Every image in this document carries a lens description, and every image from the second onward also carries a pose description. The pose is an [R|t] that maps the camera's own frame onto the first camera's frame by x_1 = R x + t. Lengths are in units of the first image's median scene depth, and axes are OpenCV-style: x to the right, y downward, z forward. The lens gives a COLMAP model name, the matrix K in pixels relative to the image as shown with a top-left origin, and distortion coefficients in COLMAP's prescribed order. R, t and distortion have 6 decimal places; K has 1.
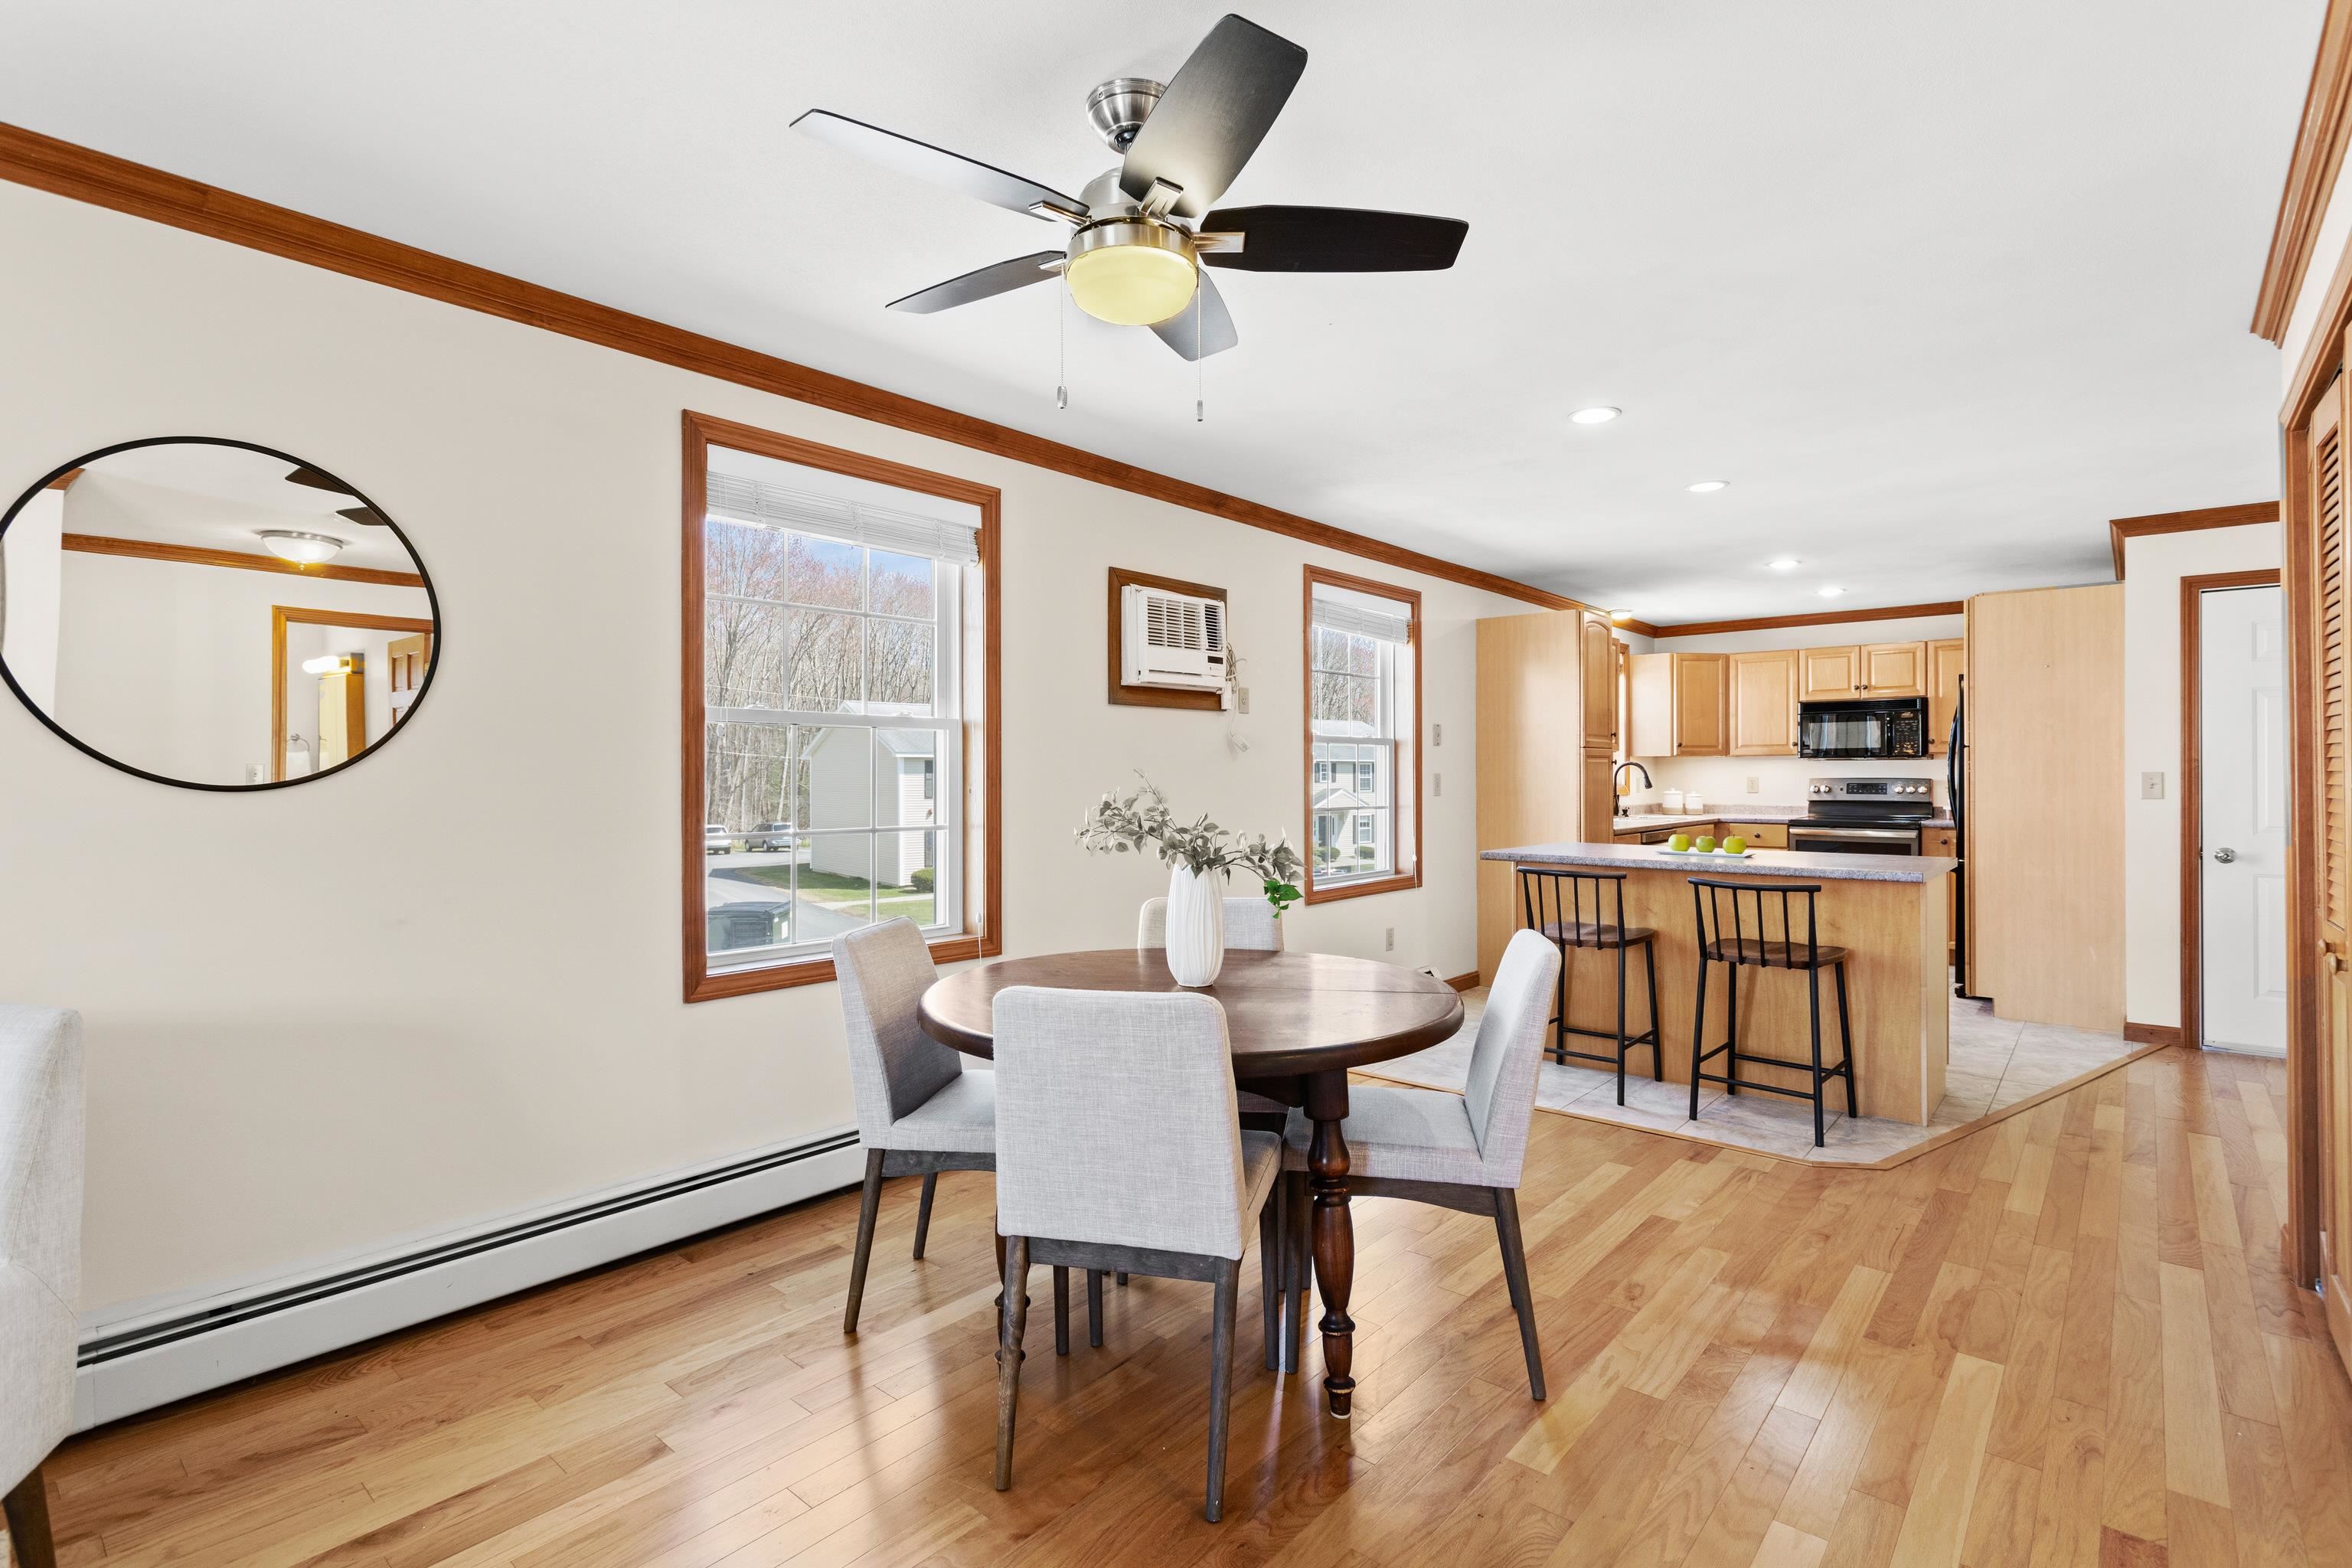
lens RADIAL K [[1119.8, 0, 1178.4], [0, 1119.8, 768.7], [0, 0, 1]] dist [0.001121, 0.001223]
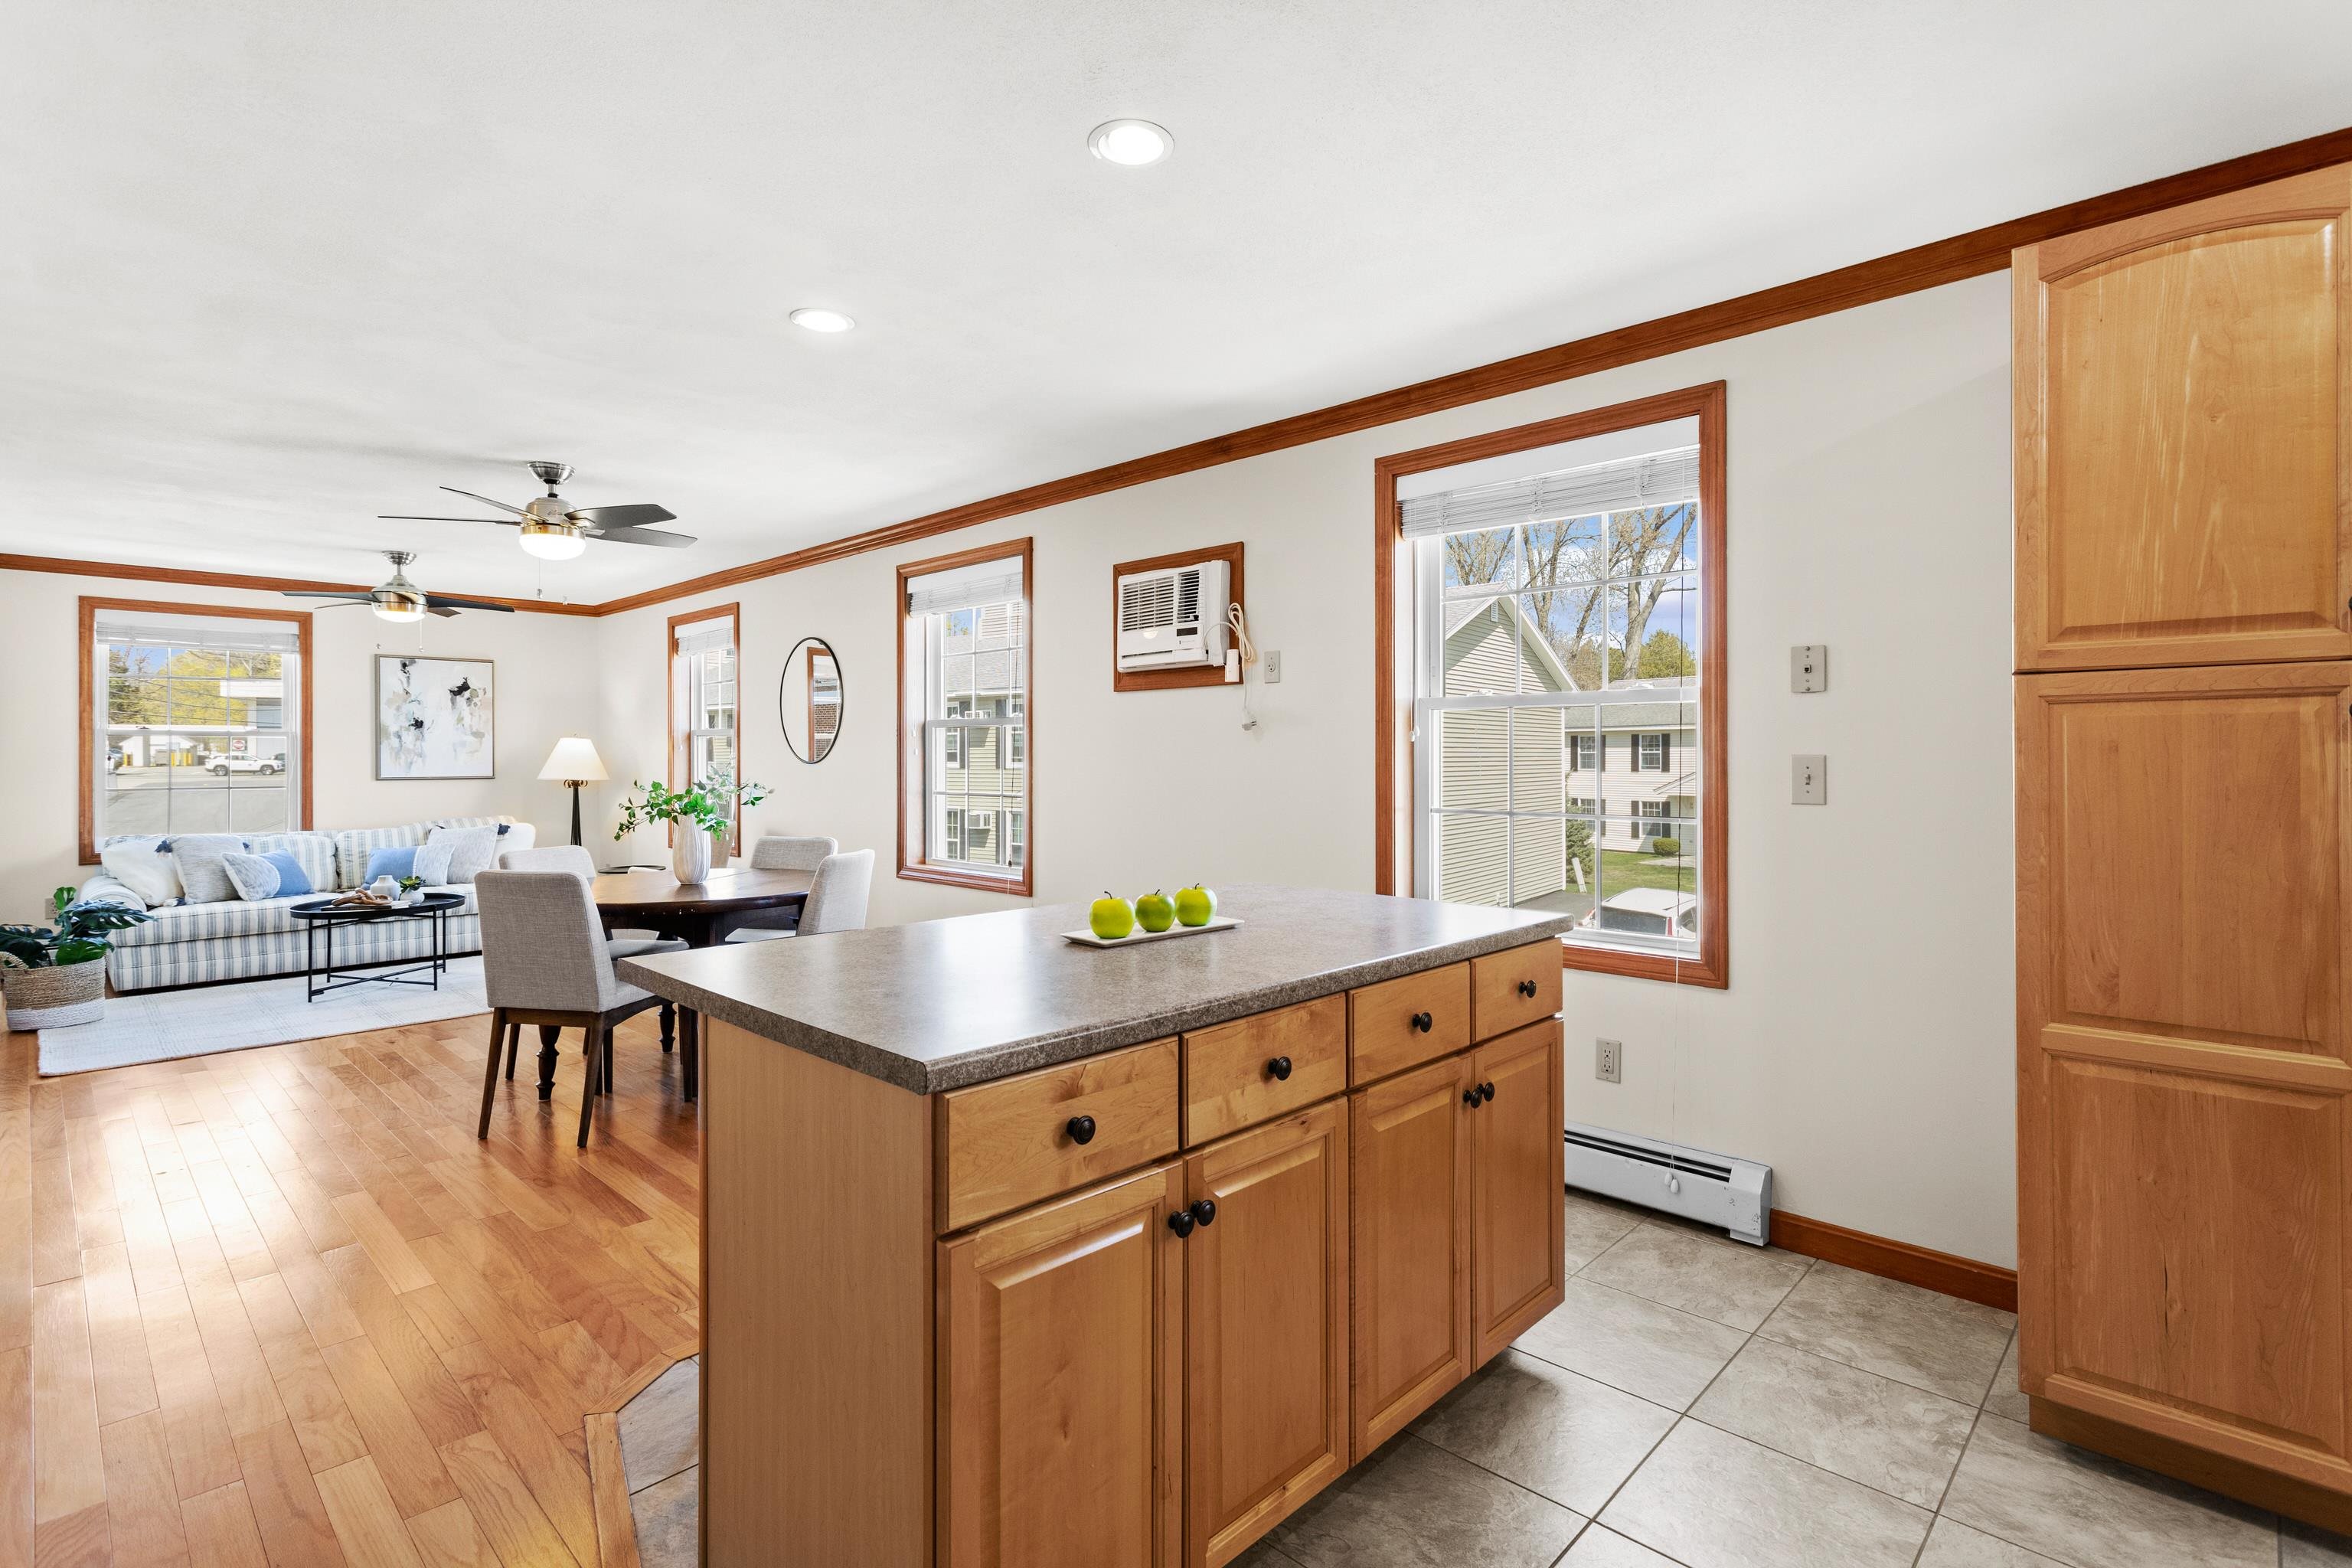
lens RADIAL K [[1119.8, 0, 1194.6], [0, 1119.8, 754.3], [0, 0, 1]] dist [0.001121, 0.001223]
pose [[-0.055728, -0.000935, -0.998446, 0.711642], [0.007156, 0.999974, -0.001336, 0.003099], [0.998420, -0.007219, -0.055720, 0.797942]]
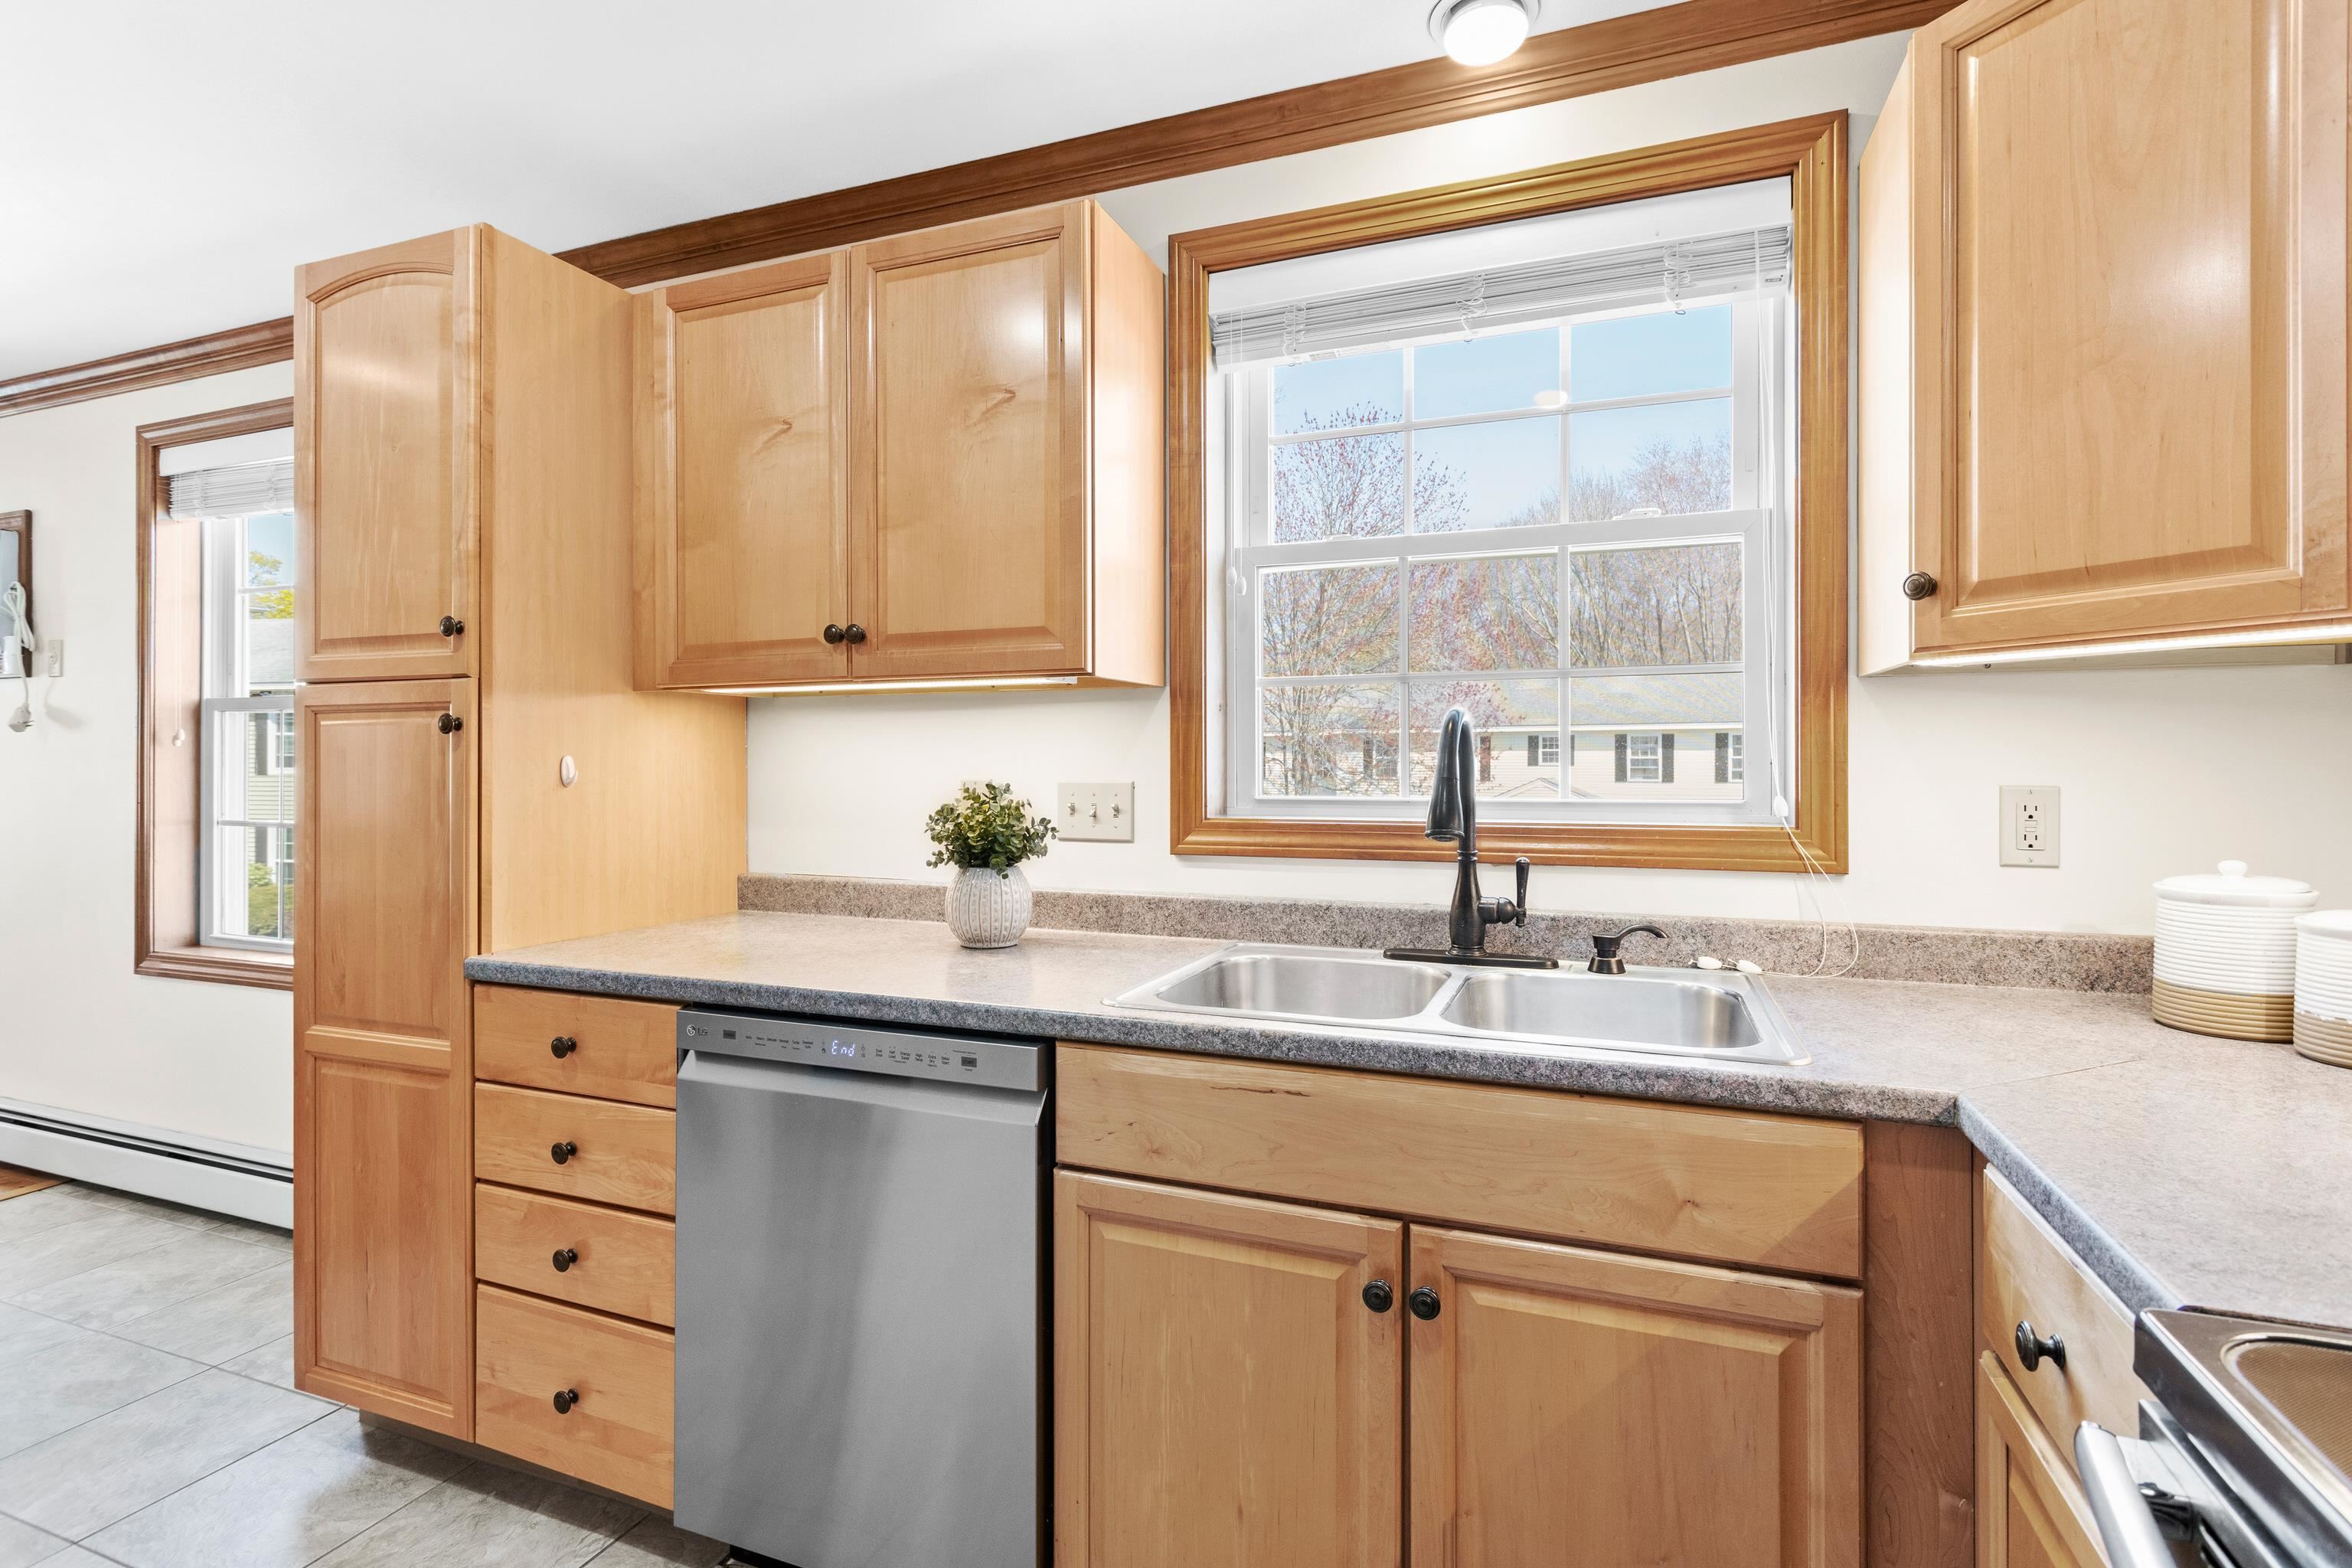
lens RADIAL K [[1119.8, 0, 1182.2], [0, 1119.8, 760.8], [0, 0, 1]] dist [0.001121, 0.001223]
pose [[0.328821, 0.000295, -0.944392, 0.773008], [0.003671, 0.999992, 0.001590, 0.004216], [0.944385, -0.003990, 0.328817, 1.160465]]
